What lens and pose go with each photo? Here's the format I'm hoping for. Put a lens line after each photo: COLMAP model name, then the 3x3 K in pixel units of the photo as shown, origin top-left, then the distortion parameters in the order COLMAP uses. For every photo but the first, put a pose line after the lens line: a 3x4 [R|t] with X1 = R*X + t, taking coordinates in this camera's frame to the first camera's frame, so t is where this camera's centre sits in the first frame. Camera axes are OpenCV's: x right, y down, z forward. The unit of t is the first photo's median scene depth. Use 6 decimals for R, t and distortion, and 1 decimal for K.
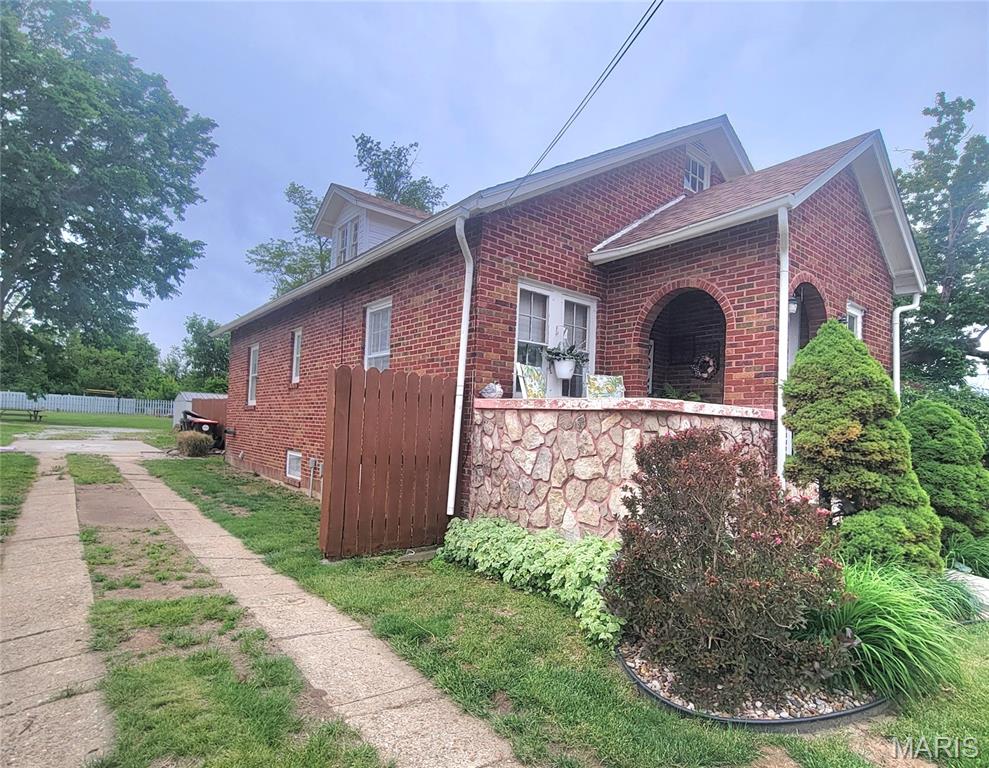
lens RADIAL K [[552.7, 0, 498.8], [0, 552.7, 394.0], [0, 0, 1]] dist [-0.005823, -0.000492]
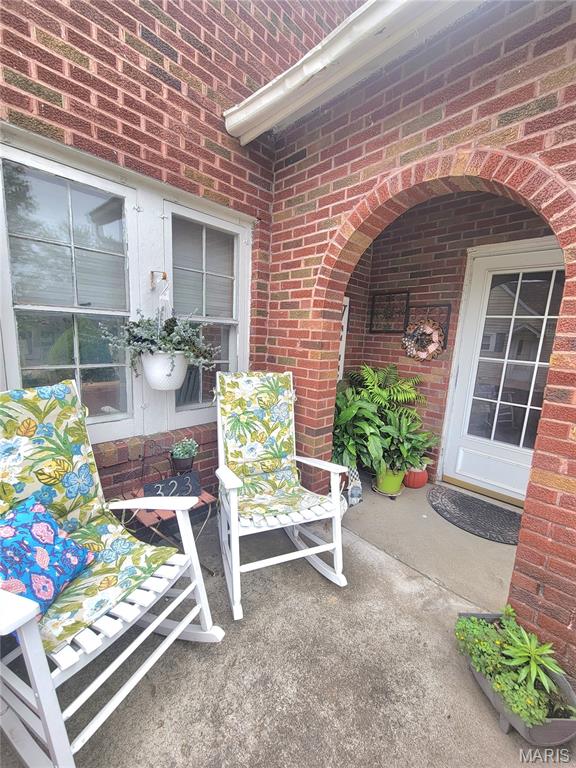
lens RADIAL K [[308.8, 0, 290.6], [0, 308.8, 377.0], [0, 0, 1]] dist [-0.002152, -0.000091]
pose [[0.993889, -0.012553, 0.109669, 0.187580], [-0.010499, 0.978258, 0.207124, -0.089365], [-0.109884, -0.207009, 0.972148, 0.699014]]
